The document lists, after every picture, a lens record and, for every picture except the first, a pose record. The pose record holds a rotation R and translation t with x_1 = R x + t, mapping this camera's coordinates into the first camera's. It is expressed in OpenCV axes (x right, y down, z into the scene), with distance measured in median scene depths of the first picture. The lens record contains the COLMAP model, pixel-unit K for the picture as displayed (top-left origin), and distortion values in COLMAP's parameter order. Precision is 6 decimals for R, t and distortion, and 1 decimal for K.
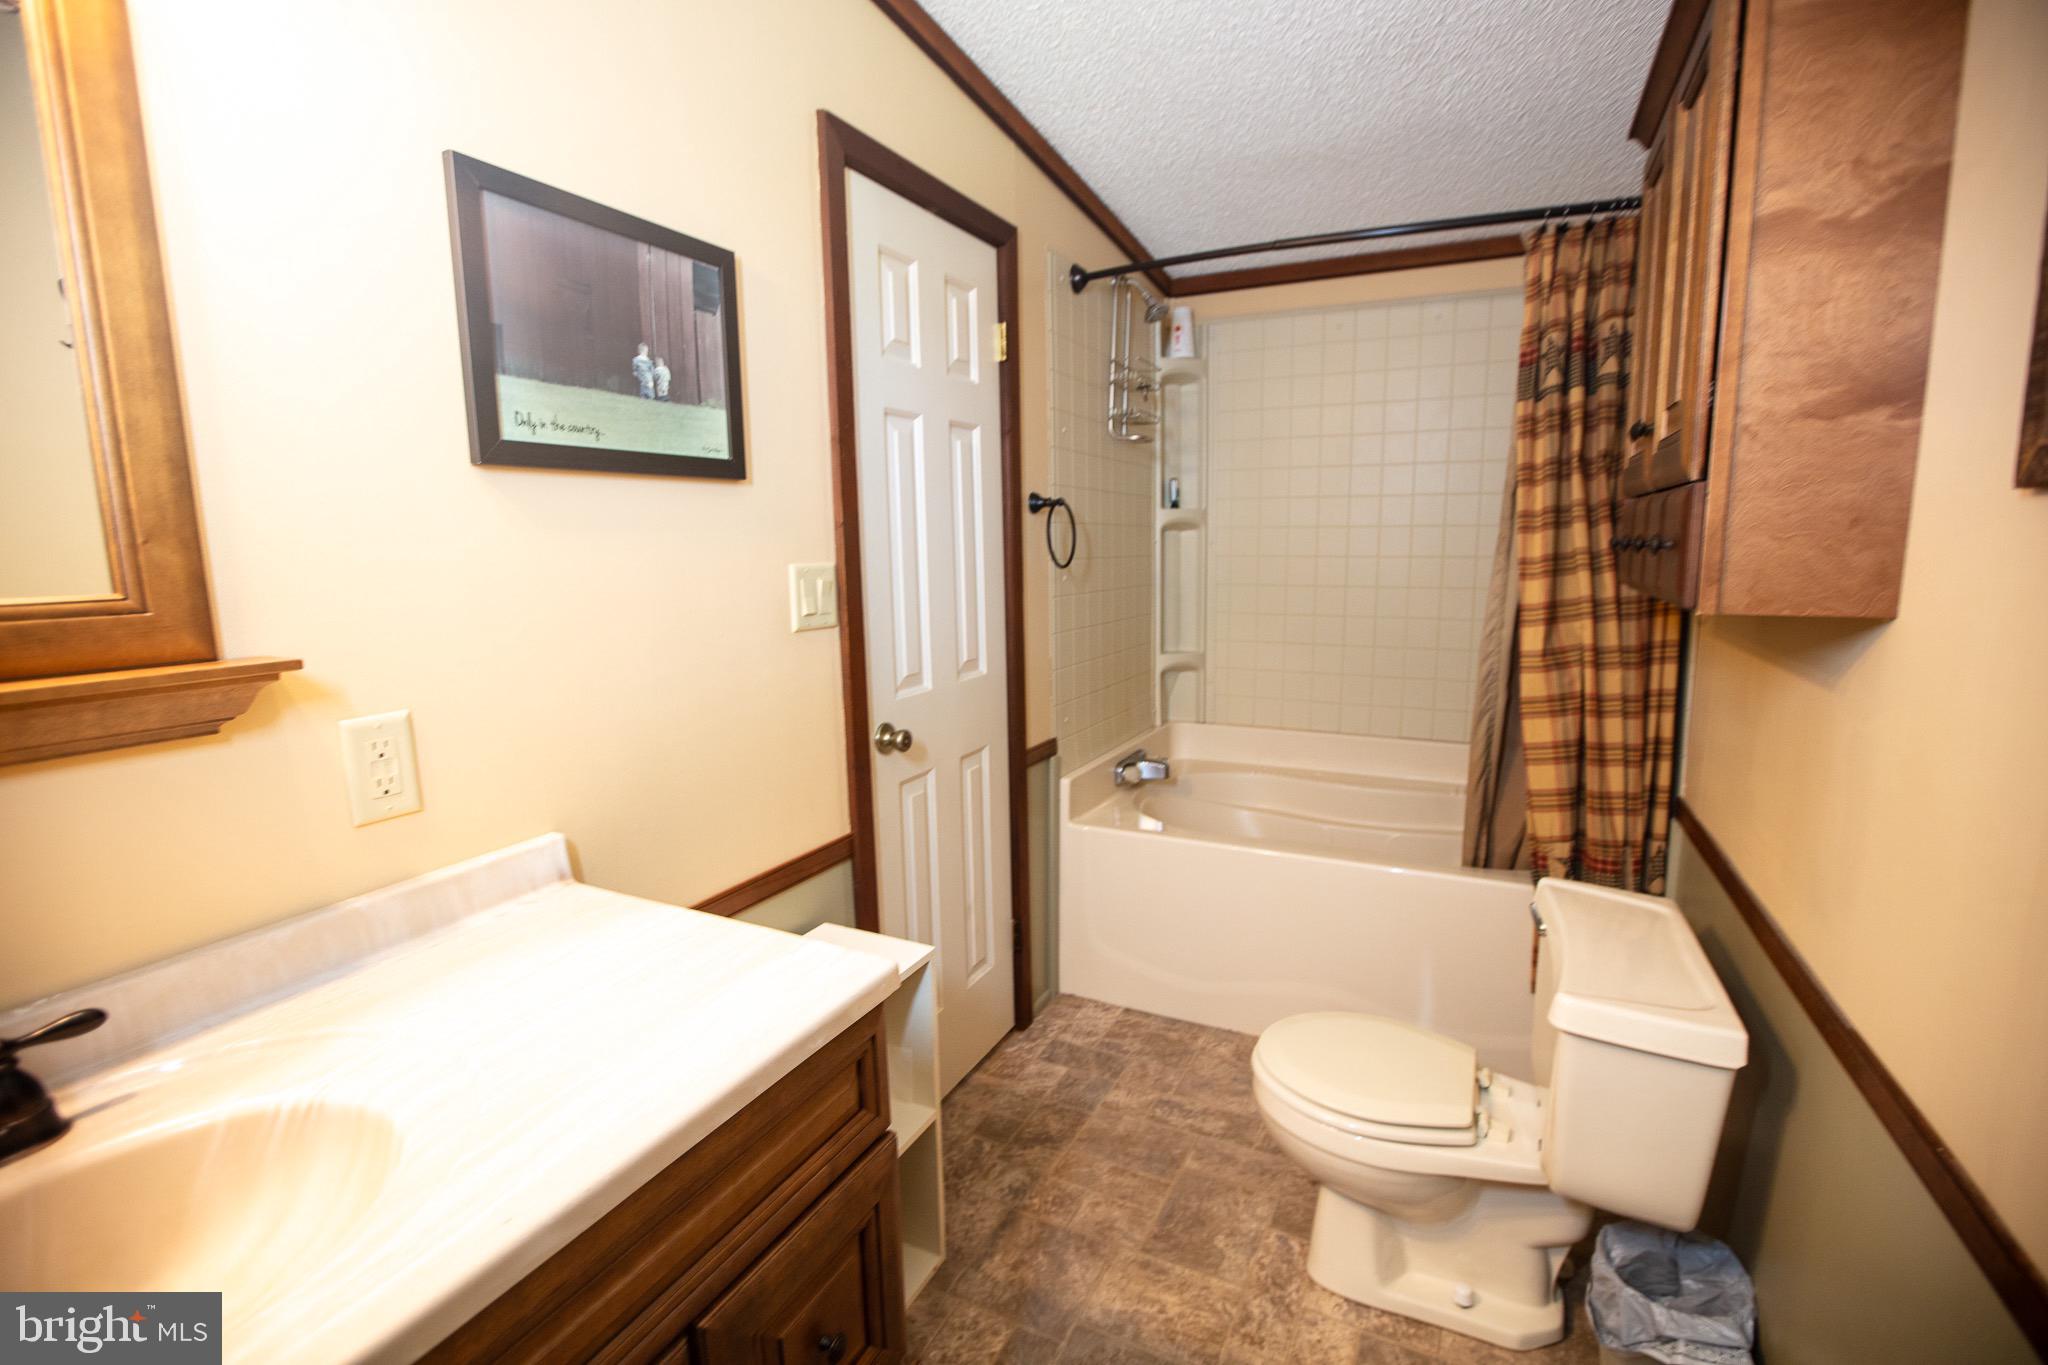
lens RADIAL K [[935.1, 0, 1010.9], [0, 935.1, 693.4], [0, 0, 1]] dist [-0.046770, 0.015234]
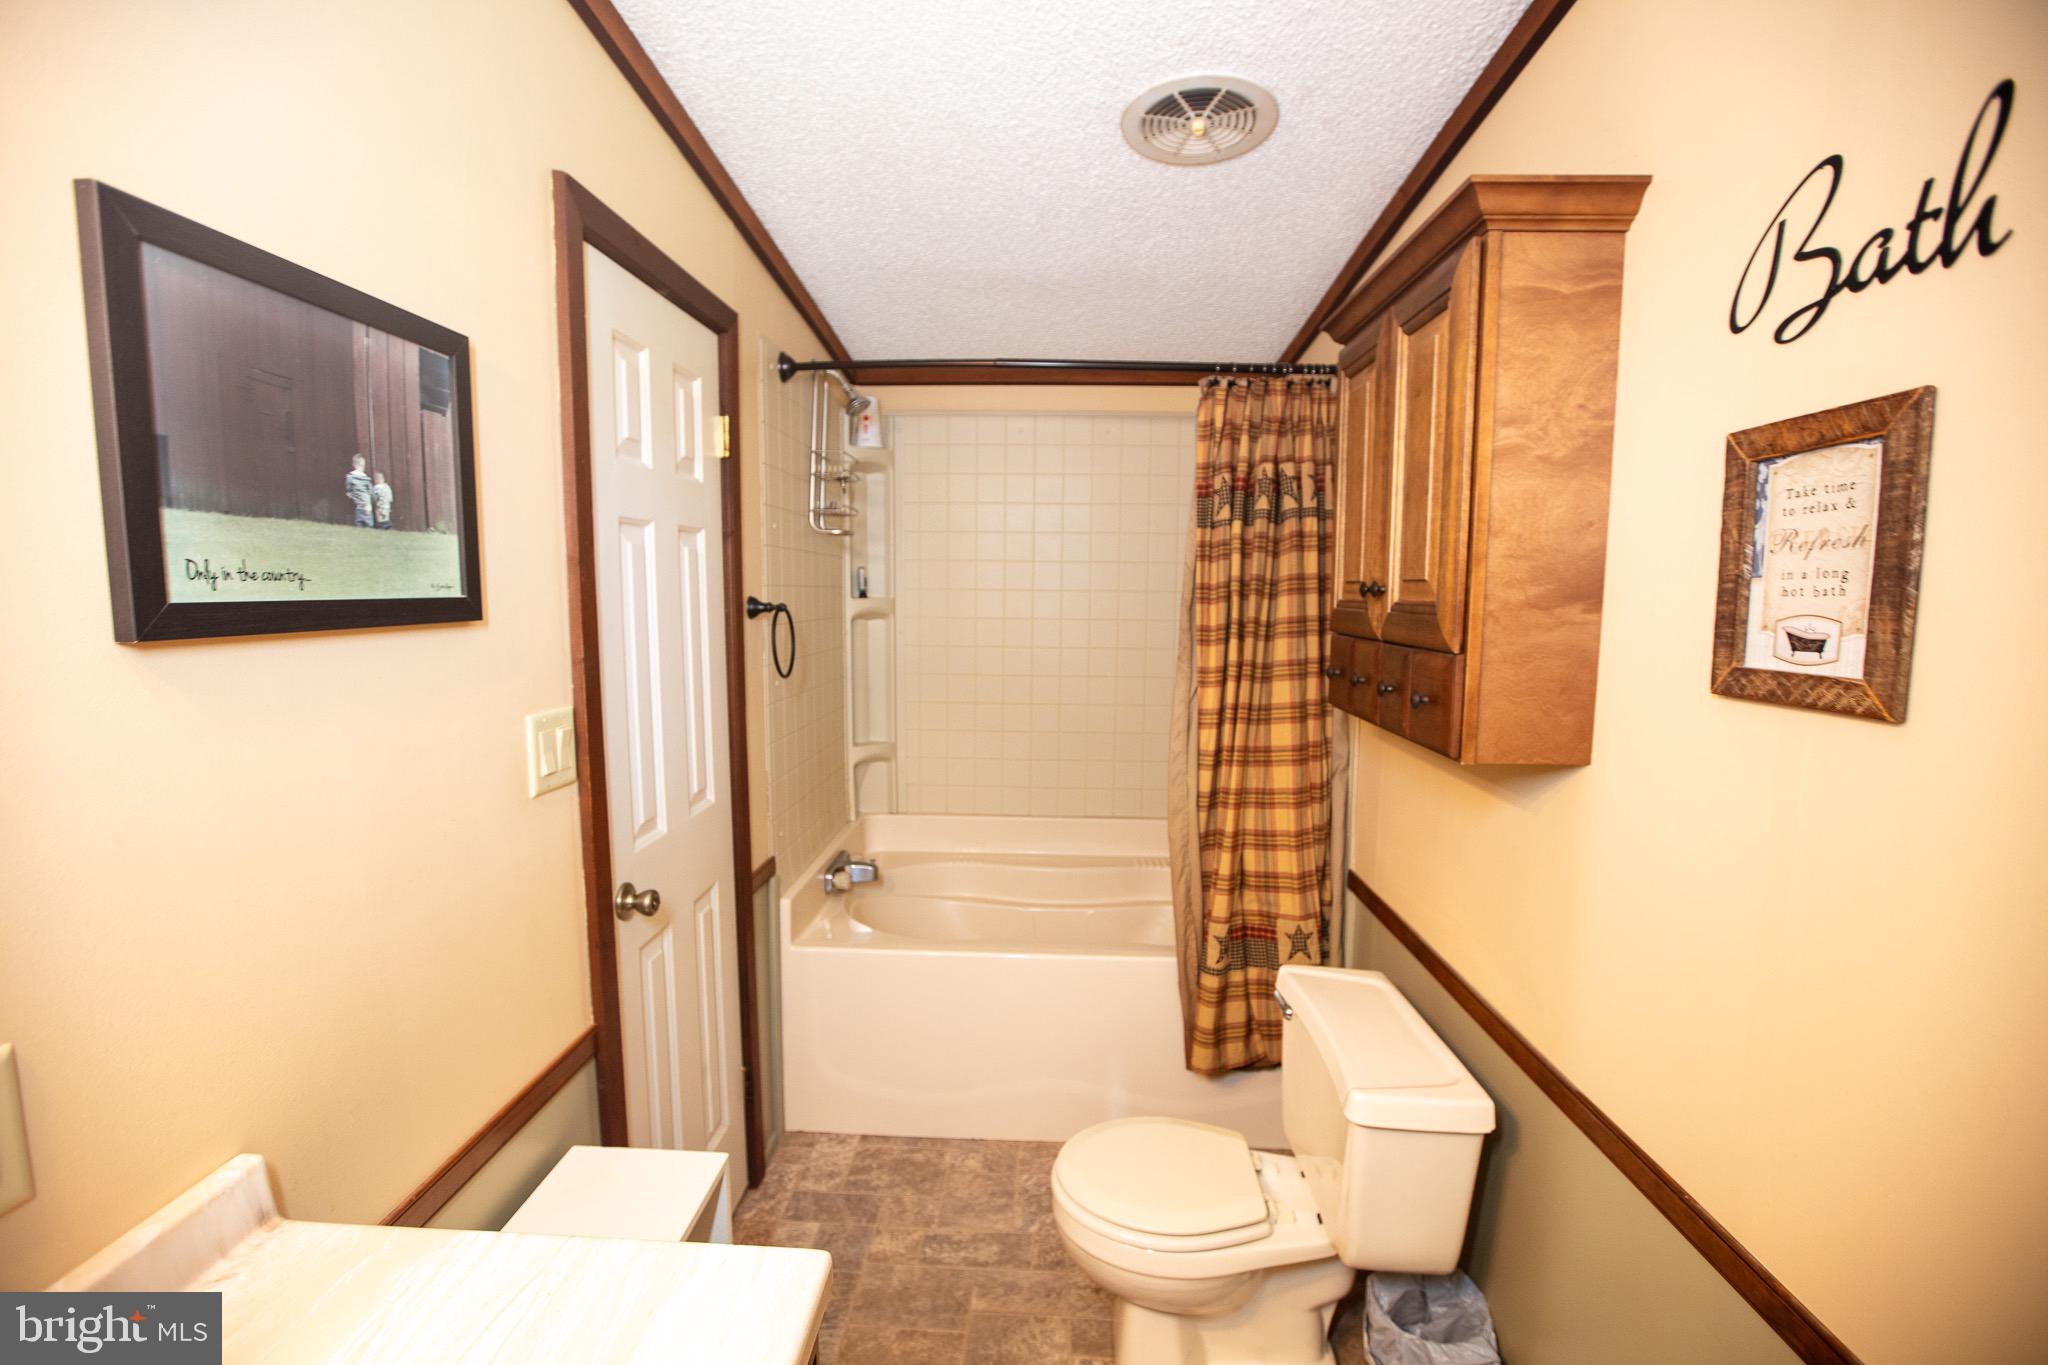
lens RADIAL K [[935.1, 0, 1016.1], [0, 935.1, 691.3], [0, 0, 1]] dist [-0.046770, 0.015234]
pose [[0.907730, -0.026319, 0.418728, -0.179601], [0.047231, 0.998097, -0.039655, -0.104011], [-0.416887, 0.055773, 0.907245, 0.092181]]
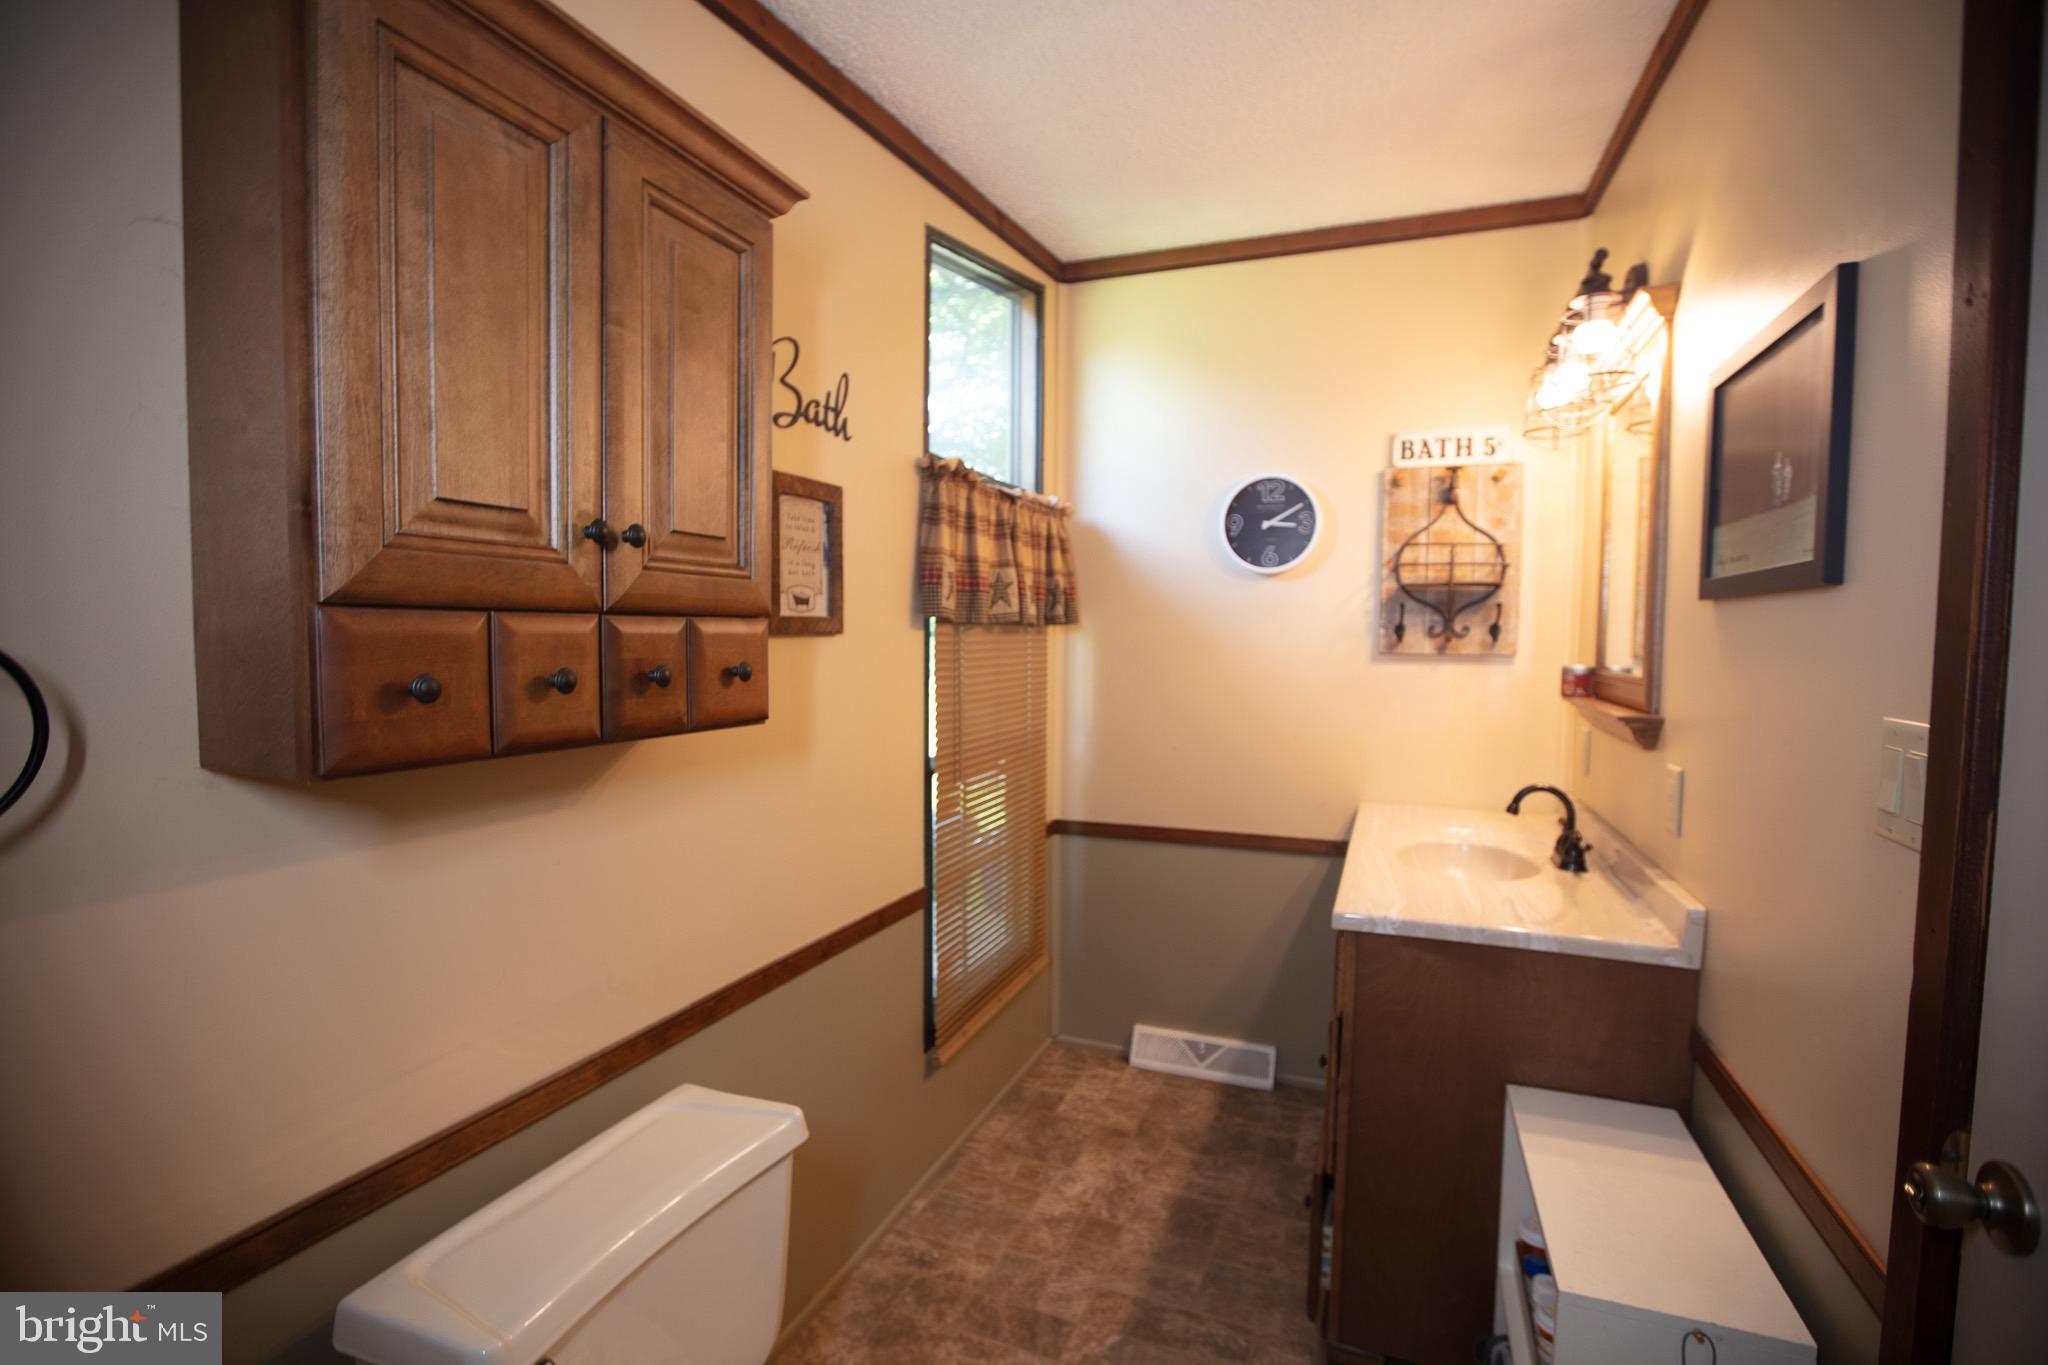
lens RADIAL K [[935.1, 0, 1015.9], [0, 935.1, 691.6], [0, 0, 1]] dist [-0.046770, 0.015234]
pose [[-0.996279, 0.006624, -0.085929, 0.362294], [-0.012698, 0.974878, 0.222376, -0.277579], [0.085243, 0.222640, -0.971167, 1.527977]]
